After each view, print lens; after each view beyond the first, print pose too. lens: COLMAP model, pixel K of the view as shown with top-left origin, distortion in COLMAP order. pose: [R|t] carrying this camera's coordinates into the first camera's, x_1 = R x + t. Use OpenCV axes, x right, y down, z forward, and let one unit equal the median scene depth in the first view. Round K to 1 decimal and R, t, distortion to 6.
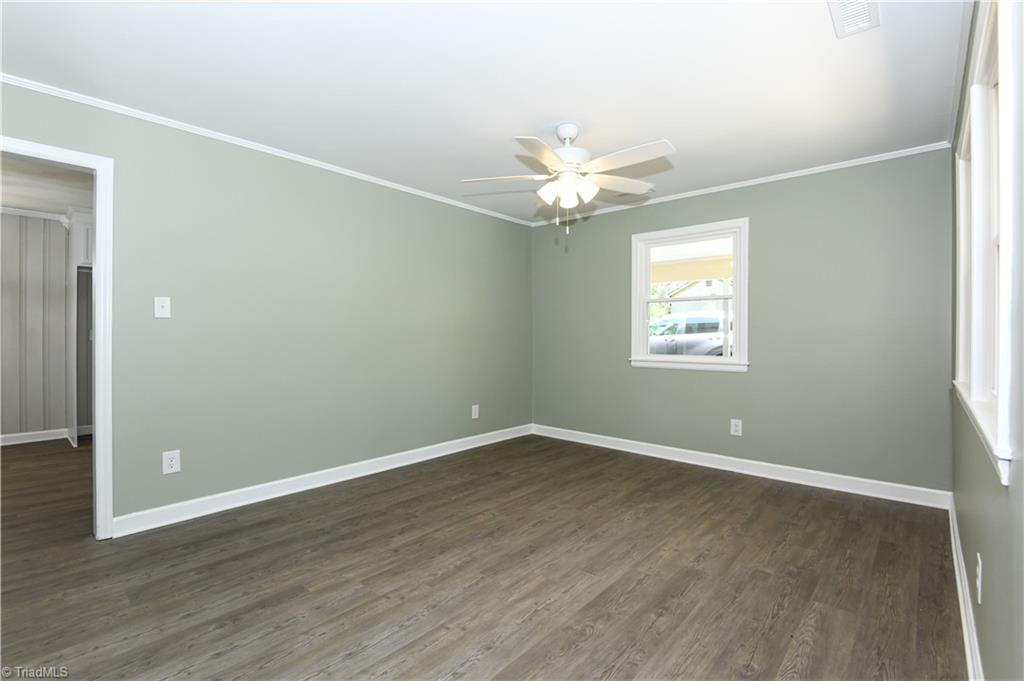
lens RADIAL K [[469.4, 0, 511.4], [0, 469.4, 337.8], [0, 0, 1]] dist [0.028666, -0.027469]
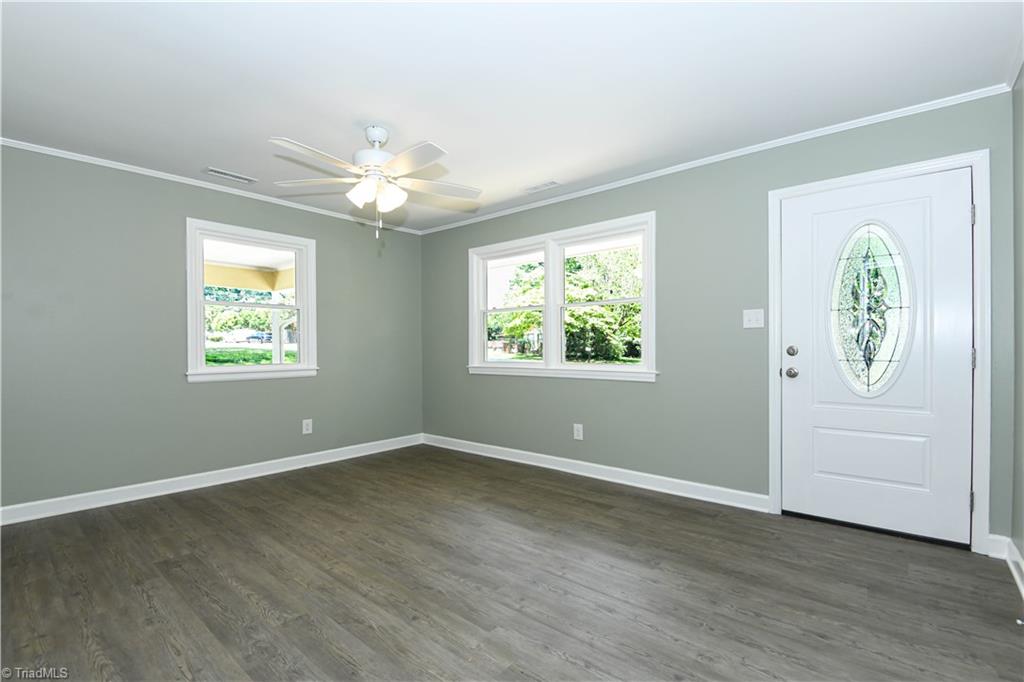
lens RADIAL K [[471.4, 0, 510.3], [0, 471.4, 338.2], [0, 0, 1]] dist [-0.000245, -0.011453]
pose [[-0.012293, 0.017591, 0.999770, -0.916010], [0.014336, 0.999746, -0.017415, 0.011618], [-0.999822, 0.014118, -0.012542, 0.763521]]
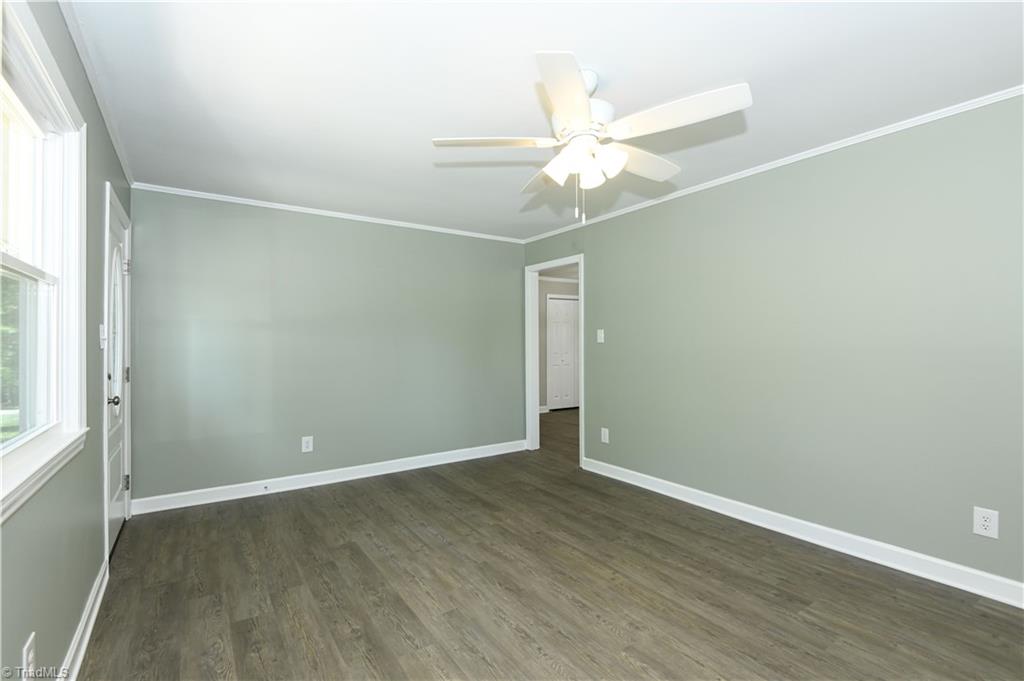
lens RADIAL K [[469.4, 0, 511.4], [0, 469.4, 337.8], [0, 0, 1]] dist [0.028666, -0.027469]
pose [[-0.249516, -0.011900, -0.968298, 0.871078], [-0.005524, 0.999926, -0.010865, -0.038754], [0.968355, 0.002638, -0.249563, 1.112808]]
